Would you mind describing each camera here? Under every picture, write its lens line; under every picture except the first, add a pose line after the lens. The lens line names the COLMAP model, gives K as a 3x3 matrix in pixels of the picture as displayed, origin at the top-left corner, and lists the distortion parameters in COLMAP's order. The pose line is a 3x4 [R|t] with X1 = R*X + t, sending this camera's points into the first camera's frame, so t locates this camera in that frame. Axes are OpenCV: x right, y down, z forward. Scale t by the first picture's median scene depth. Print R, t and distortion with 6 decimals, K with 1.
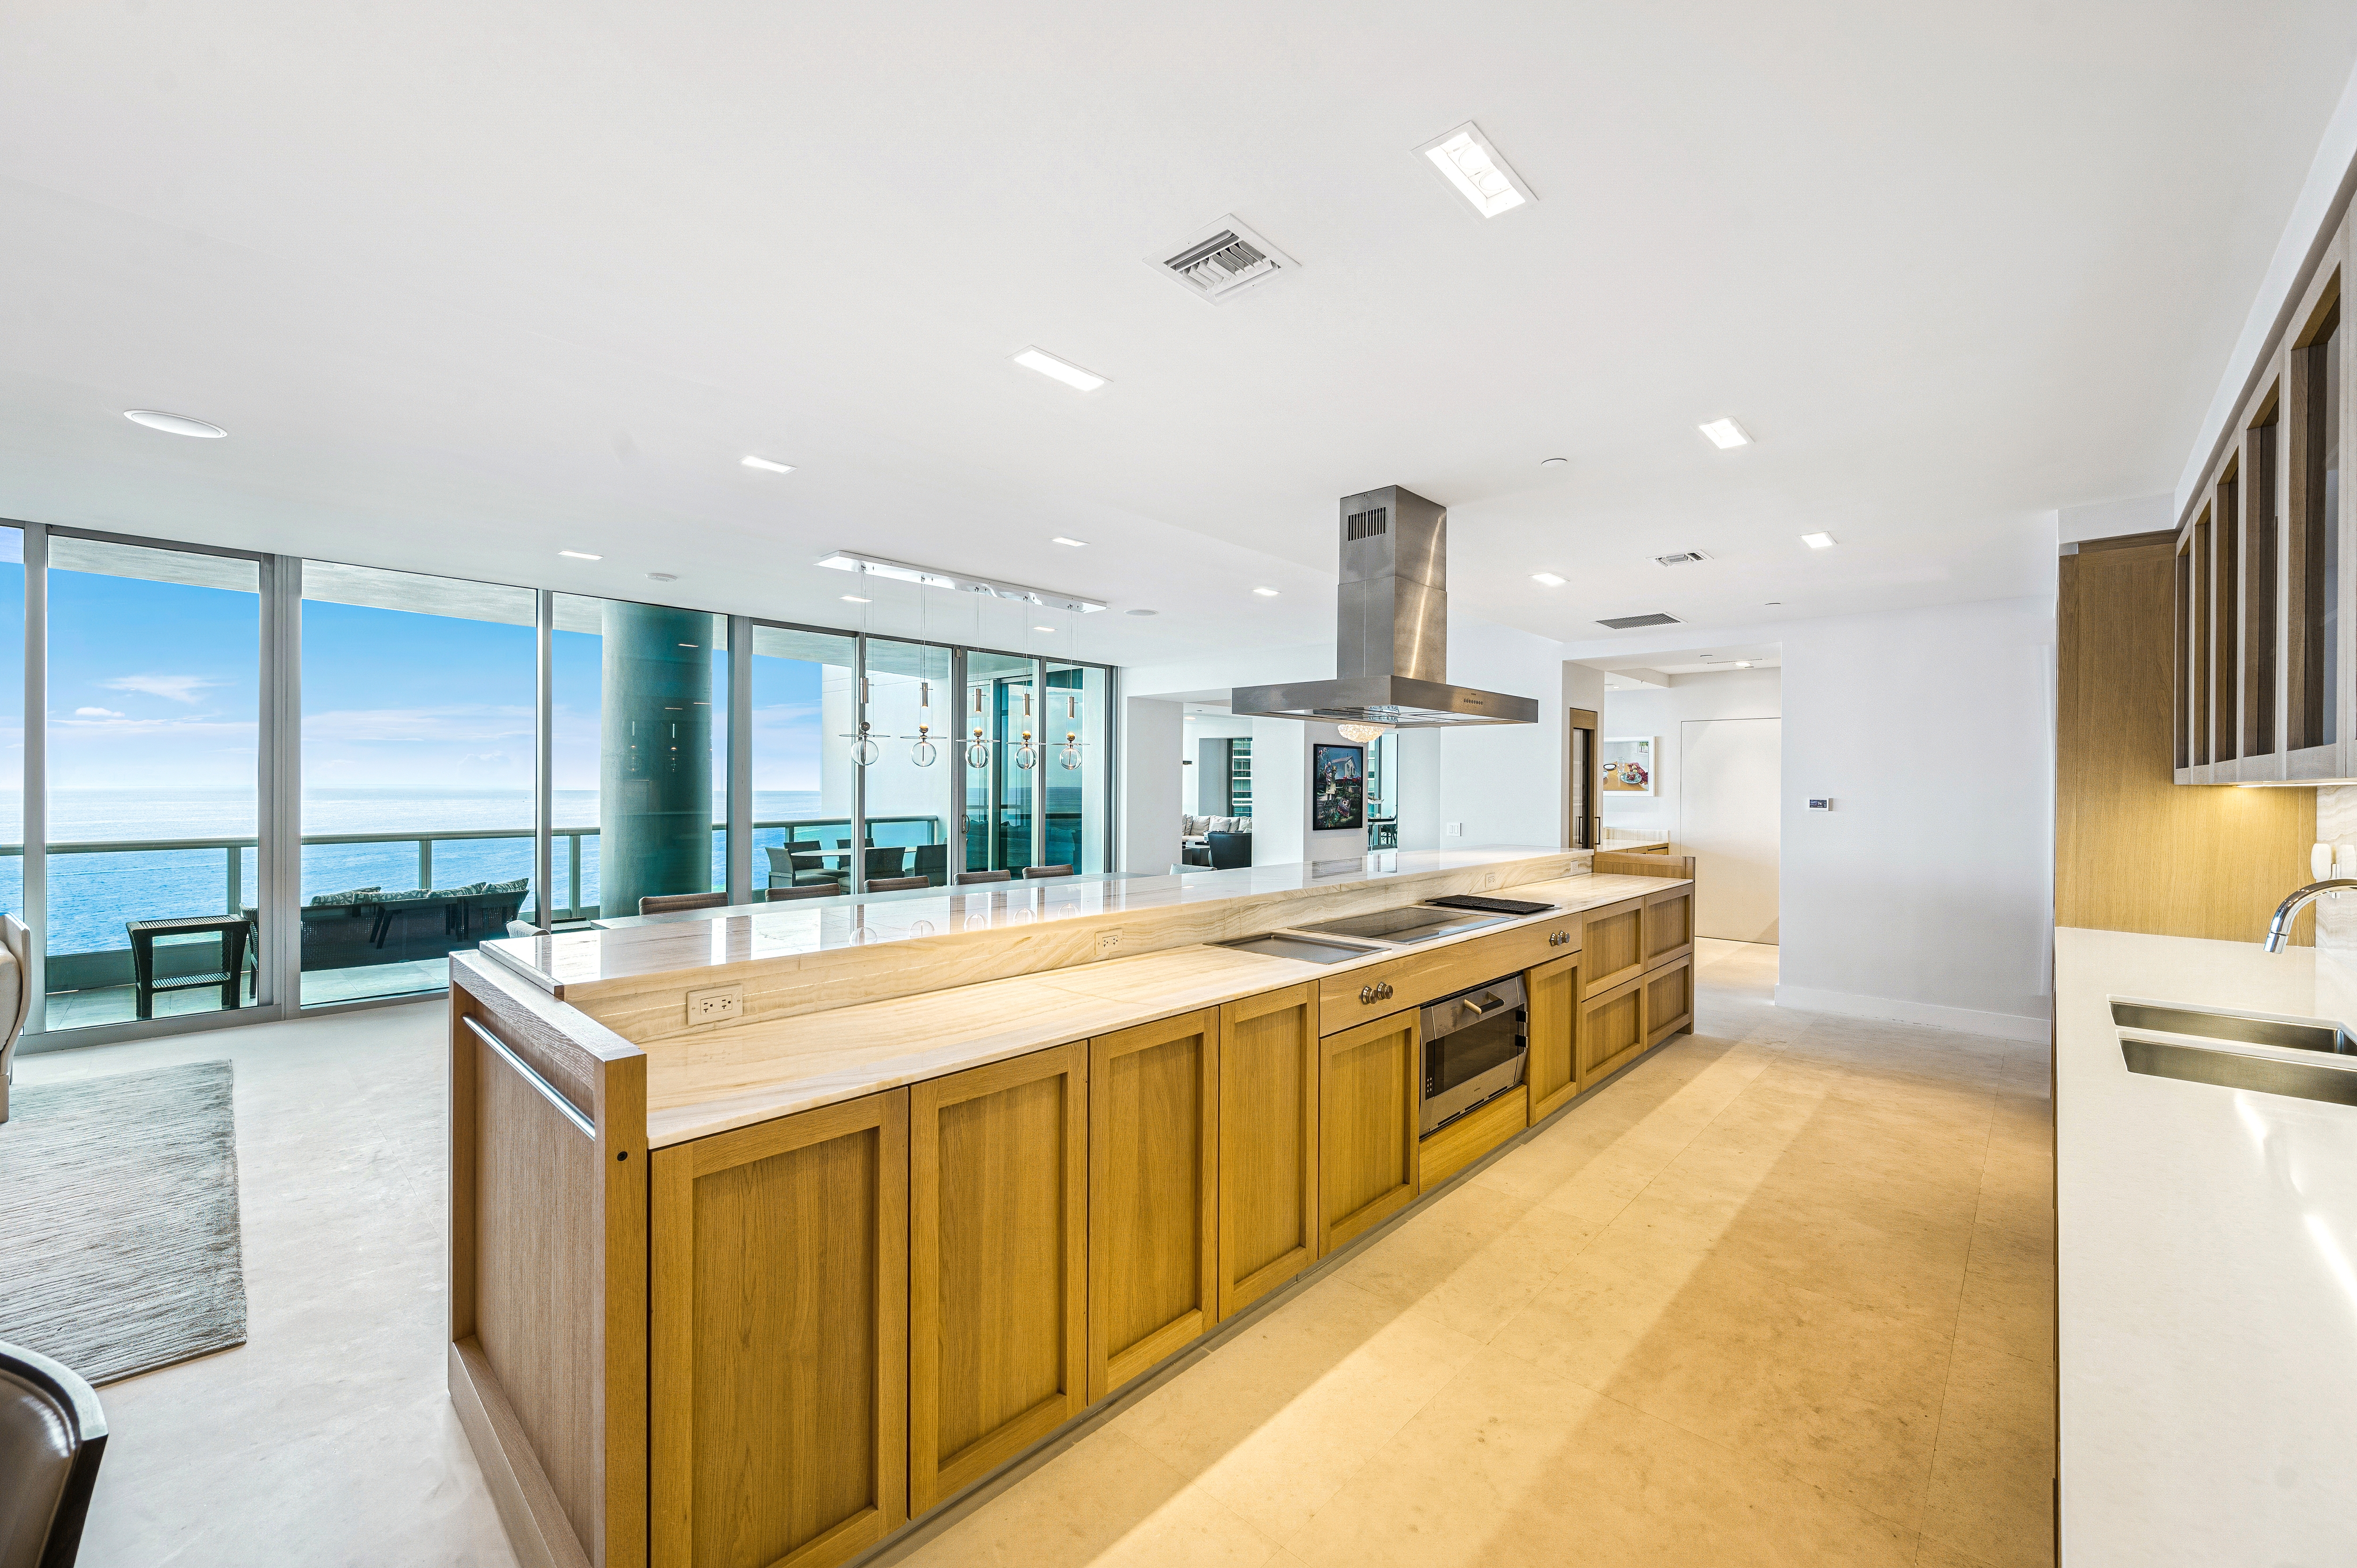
lens RADIAL K [[937.0, 0, 1182.8], [0, 937.0, 785.0], [0, 0, 1]] dist [-0.001244, 0.000148]
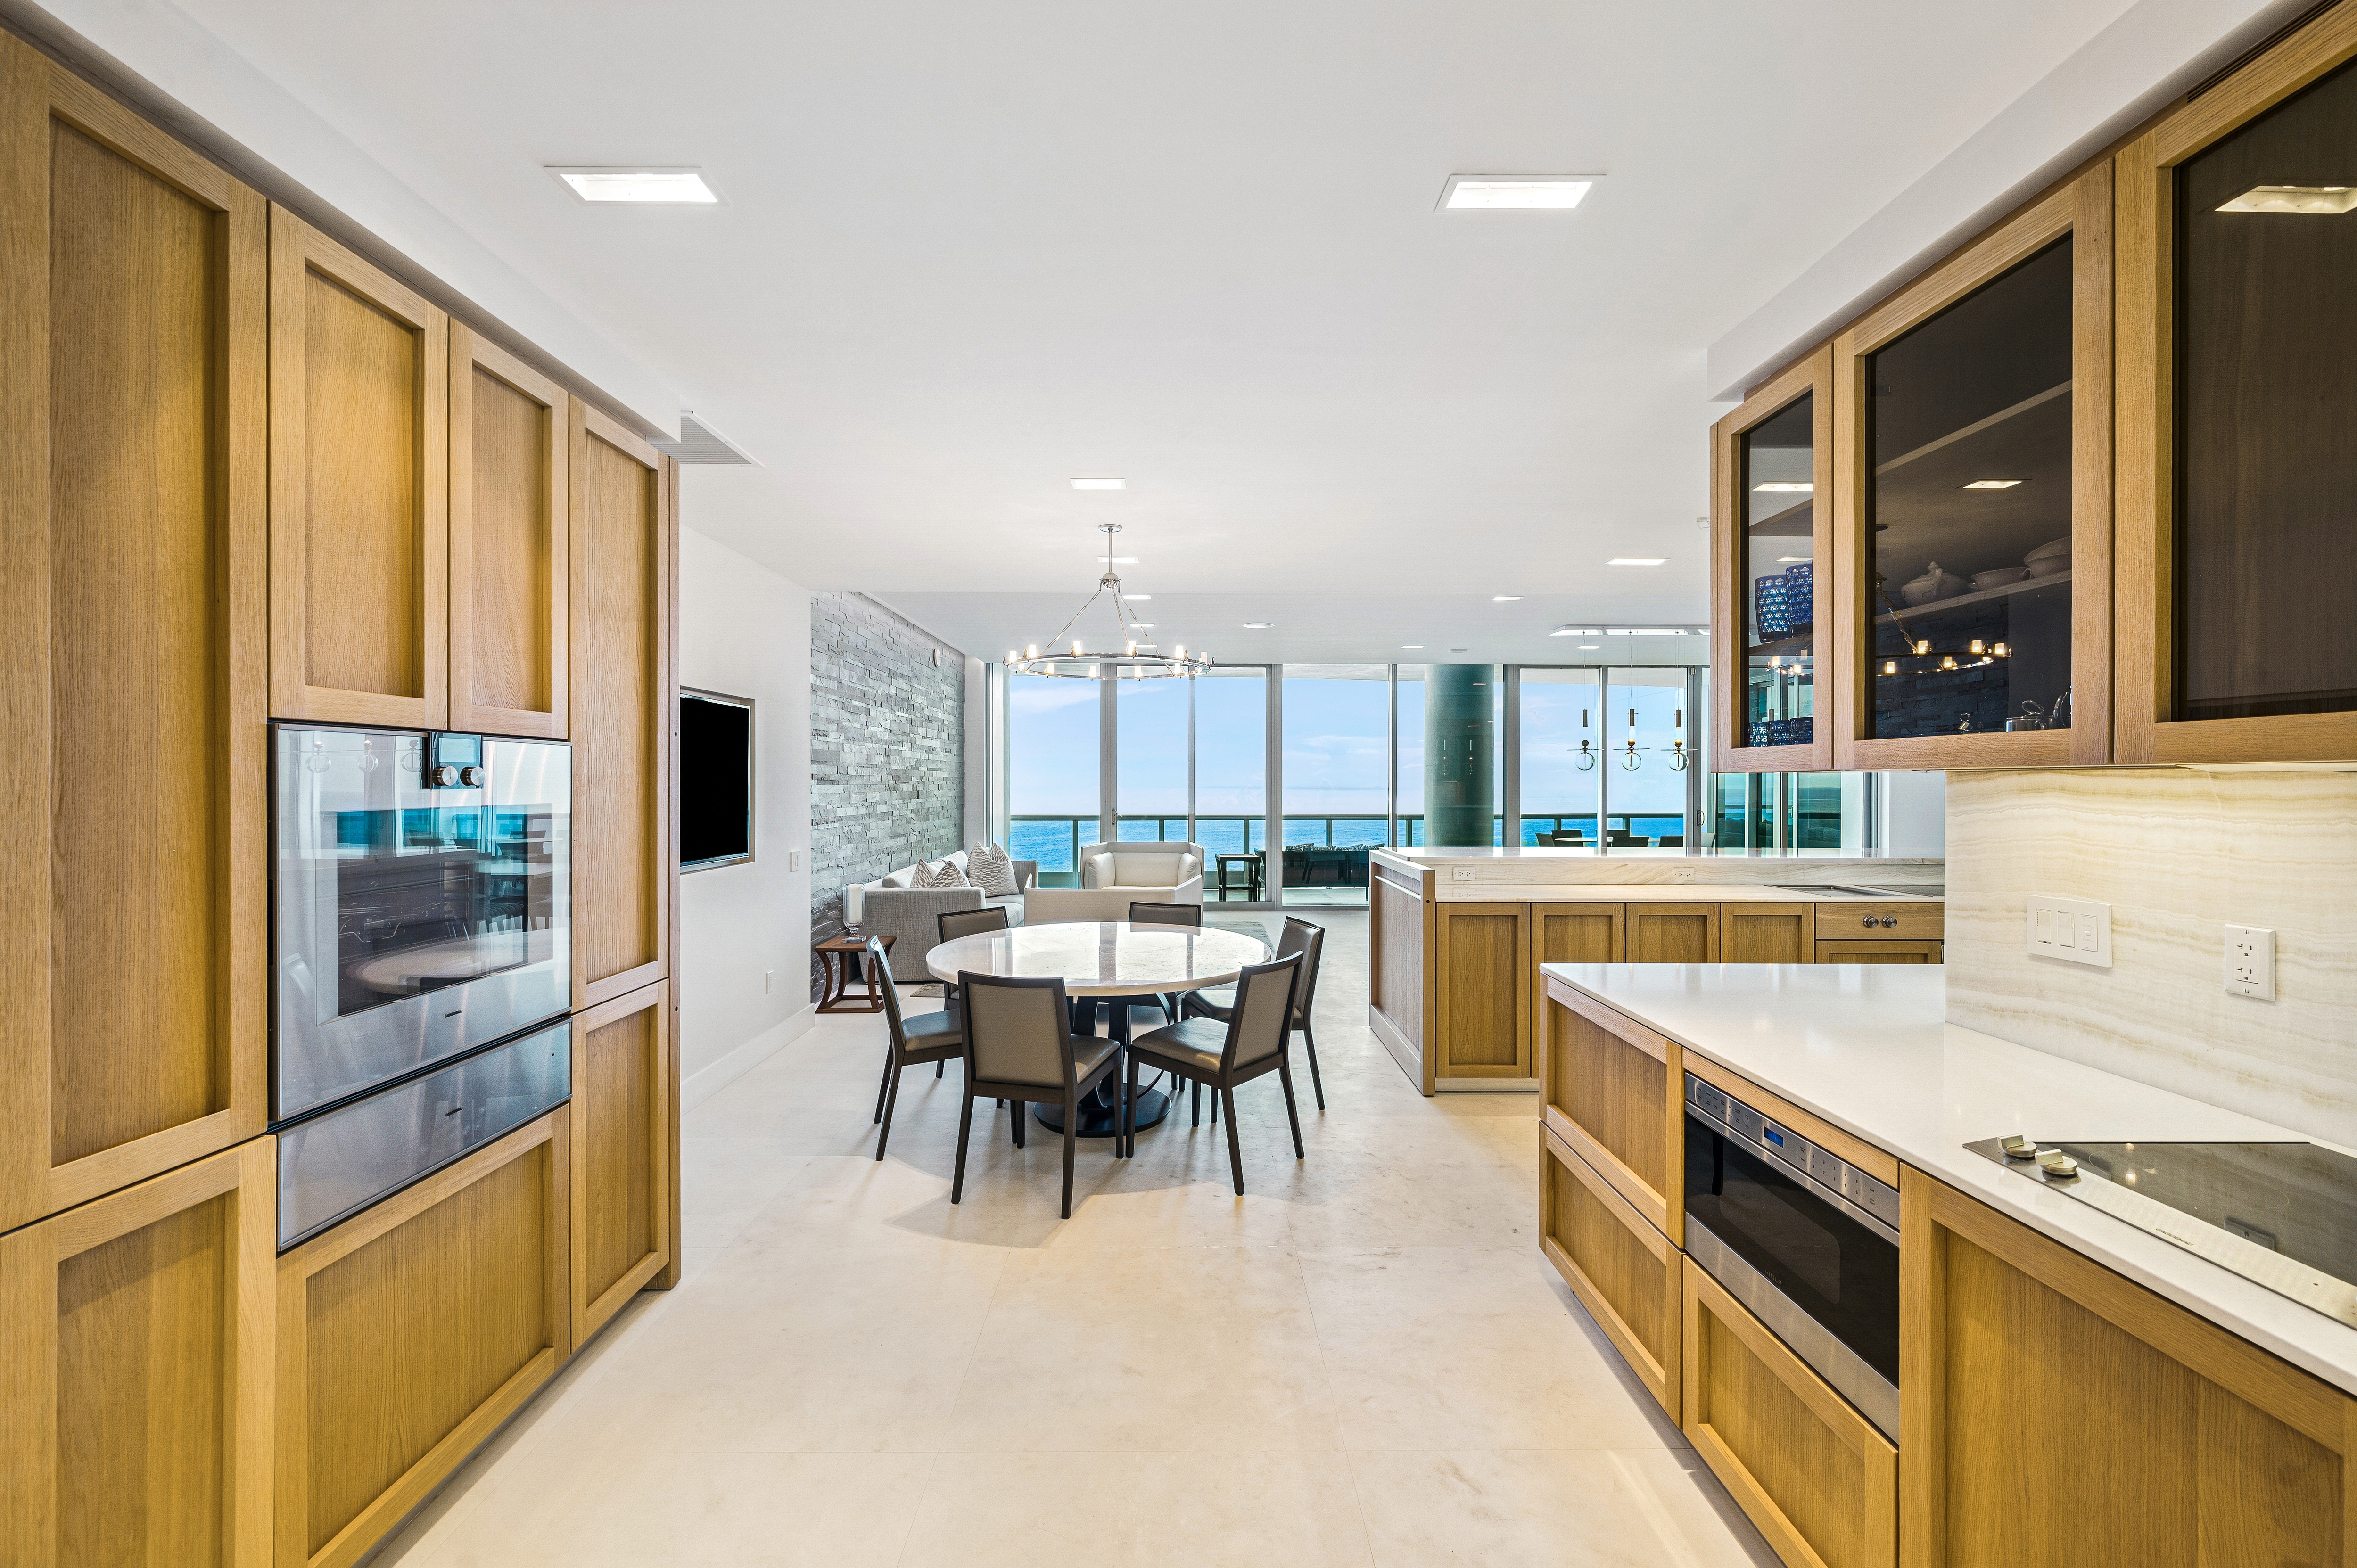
lens RADIAL K [[937.0, 0, 1182.8], [0, 937.0, 785.0], [0, 0, 1]] dist [-0.001244, 0.000148]
pose [[0.689449, -0.003323, -0.724327, 0.371675], [0.002154, 0.999994, -0.002538, 0.005619], [0.724331, 0.000190, 0.689452, -0.589037]]
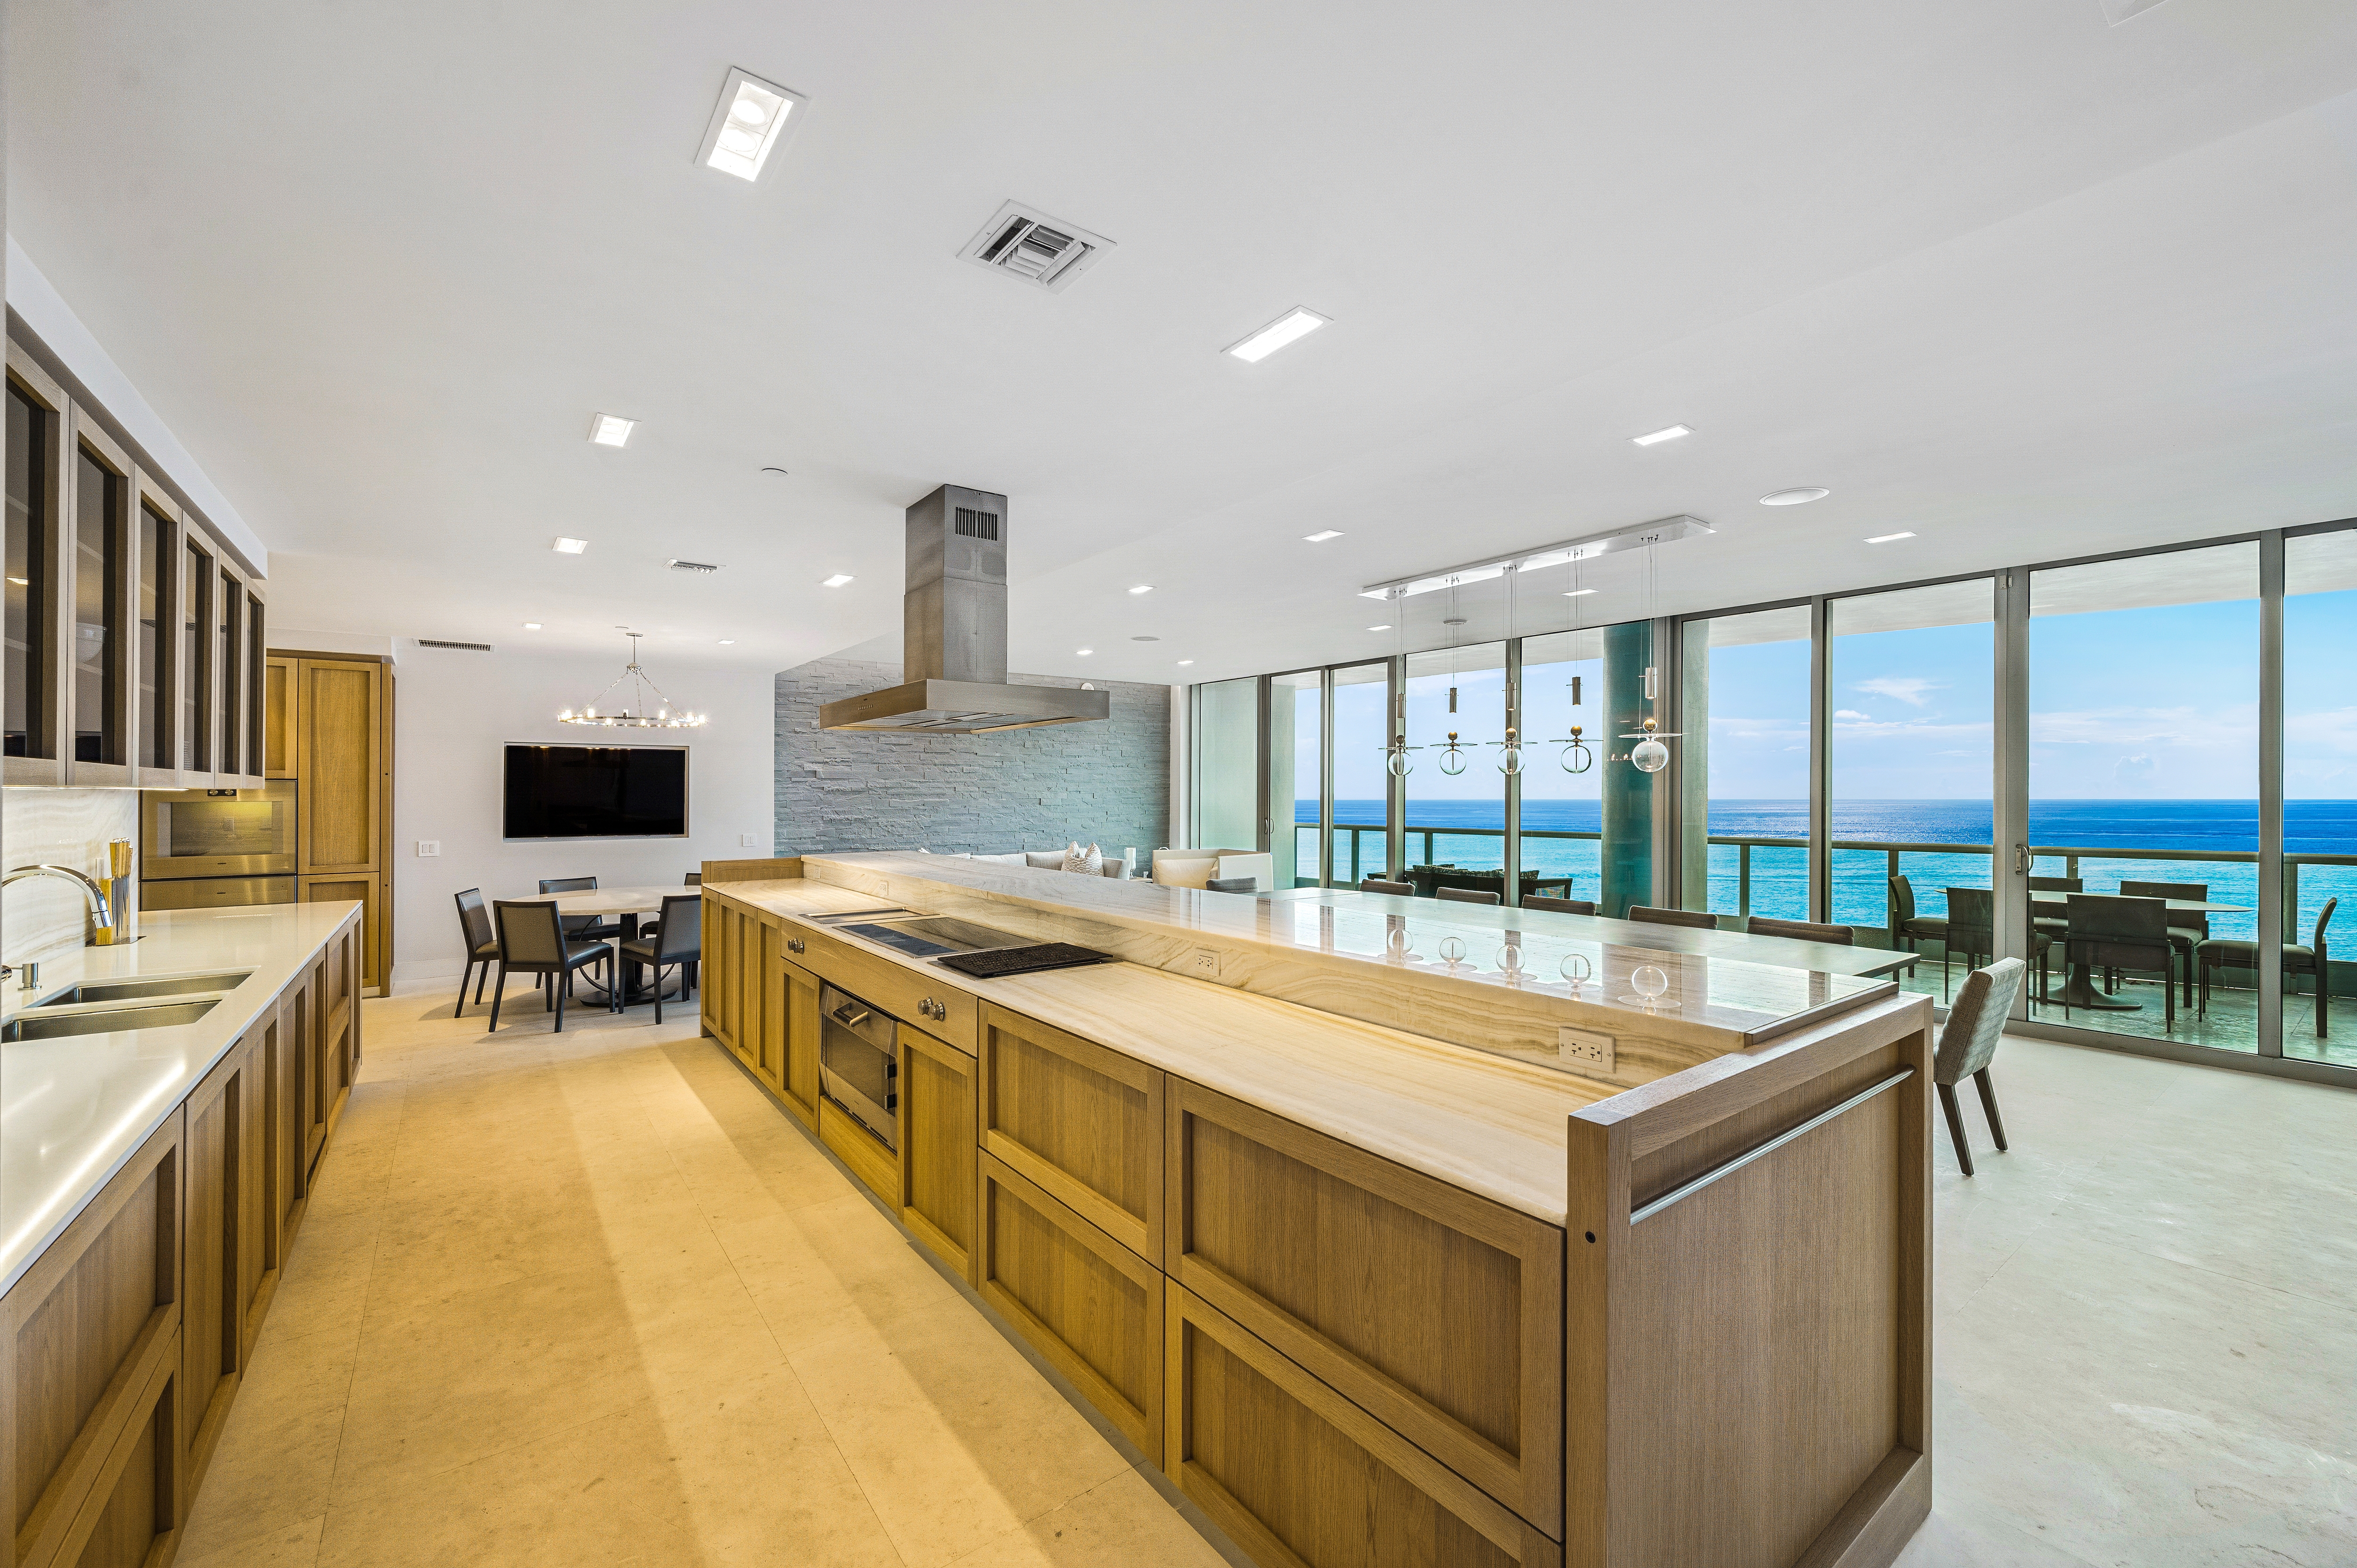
lens RADIAL K [[936.7, 0, 1151.9], [0, 936.7, 780.8], [0, 0, 1]] dist [0.000472, 0.000039]
pose [[-0.186061, -0.017830, -0.982376, 1.031979], [-0.000508, 0.999837, -0.018051, 0.005142], [0.982538, -0.002859, -0.186040, 1.252817]]
